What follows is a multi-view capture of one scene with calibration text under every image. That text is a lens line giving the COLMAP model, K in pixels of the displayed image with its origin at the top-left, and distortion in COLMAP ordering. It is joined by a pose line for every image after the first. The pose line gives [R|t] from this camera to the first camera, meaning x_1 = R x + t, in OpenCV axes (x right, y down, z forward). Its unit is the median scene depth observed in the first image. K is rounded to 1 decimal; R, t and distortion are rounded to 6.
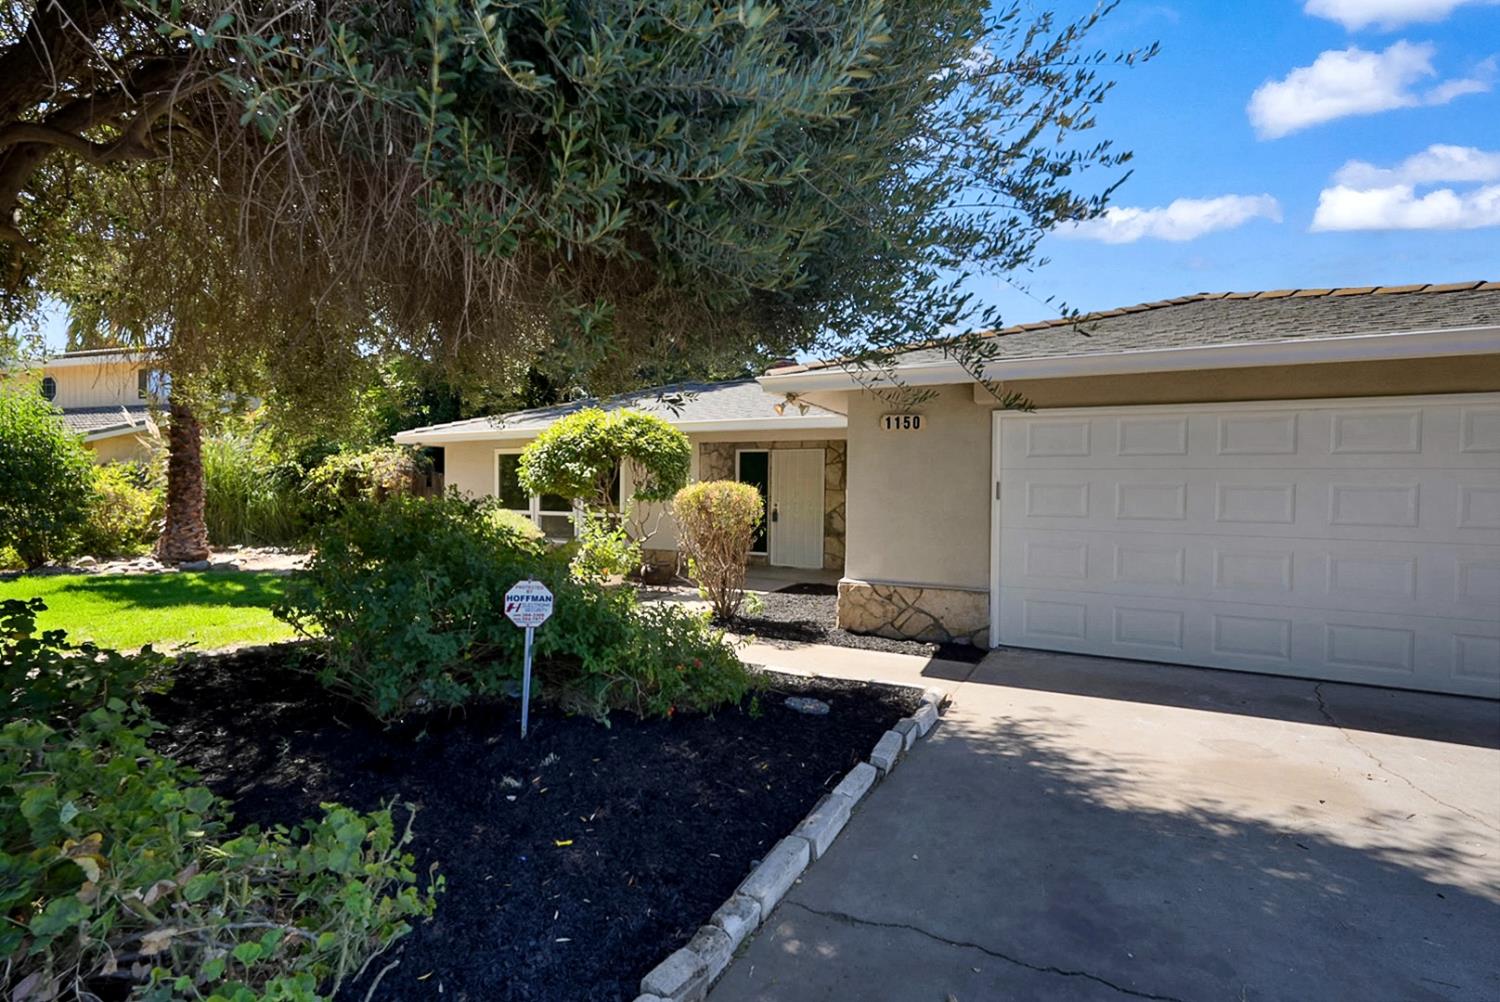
lens RADIAL K [[624.9, 0, 756.6], [0, 624.9, 495.6], [0, 0, 1]] dist [-0.001411, 0.000969]
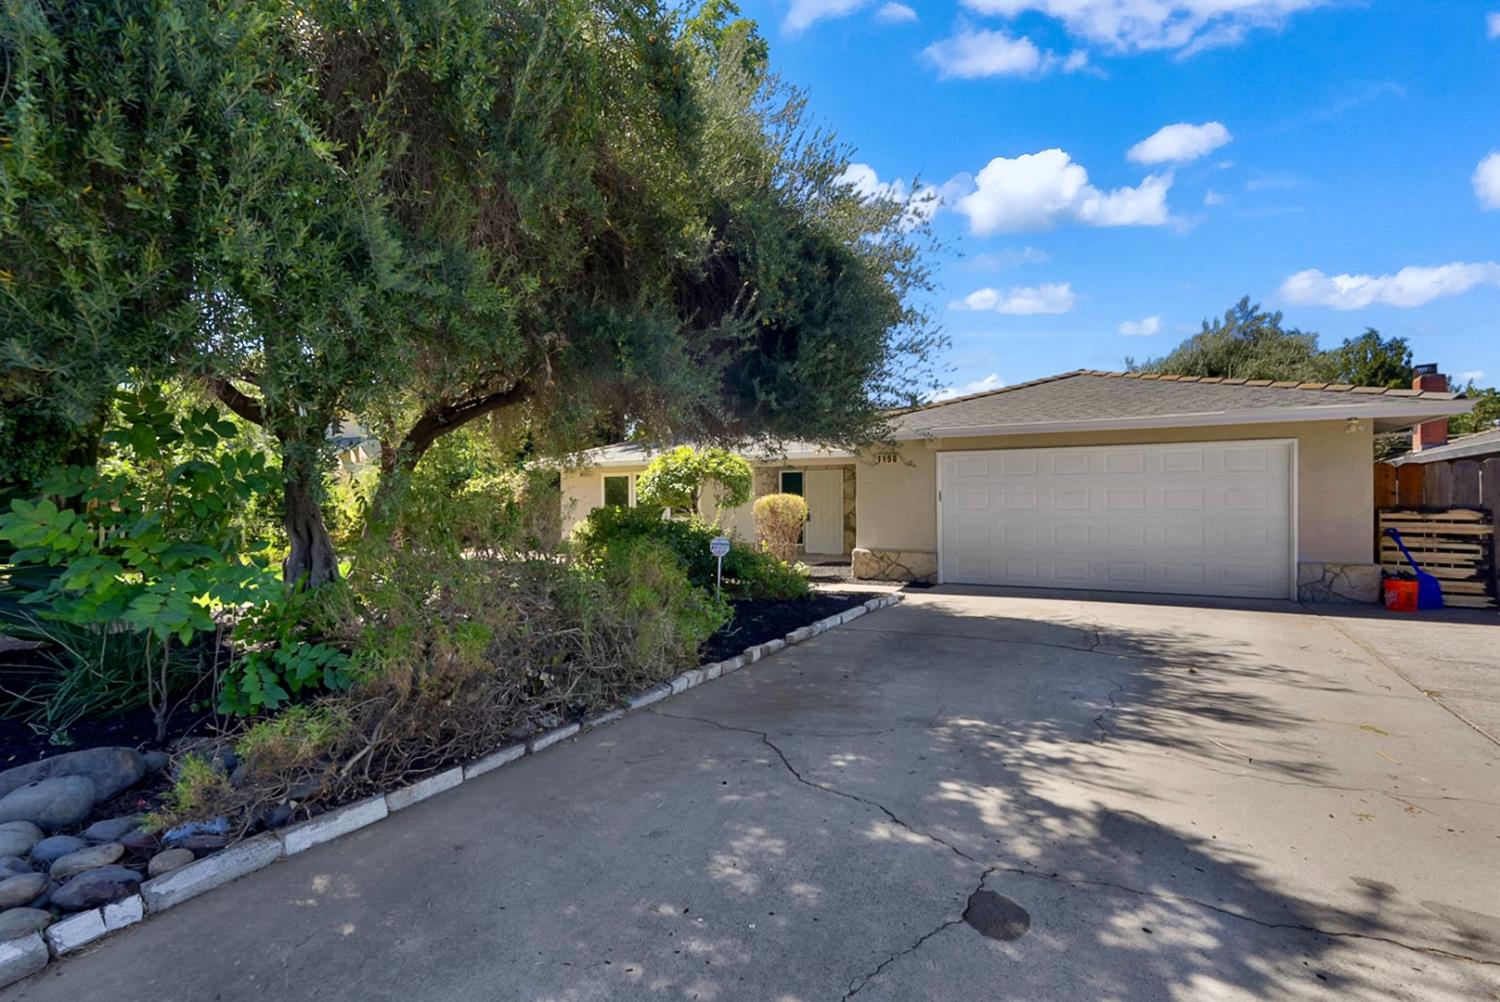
lens RADIAL K [[624.9, 0, 746.2], [0, 624.9, 498.0], [0, 0, 1]] dist [-0.001411, 0.000969]
pose [[0.998838, -0.017754, -0.044811, -0.059043], [0.017038, 0.999722, -0.016304, 0.011033], [0.045088, 0.015521, 0.998862, -0.531054]]
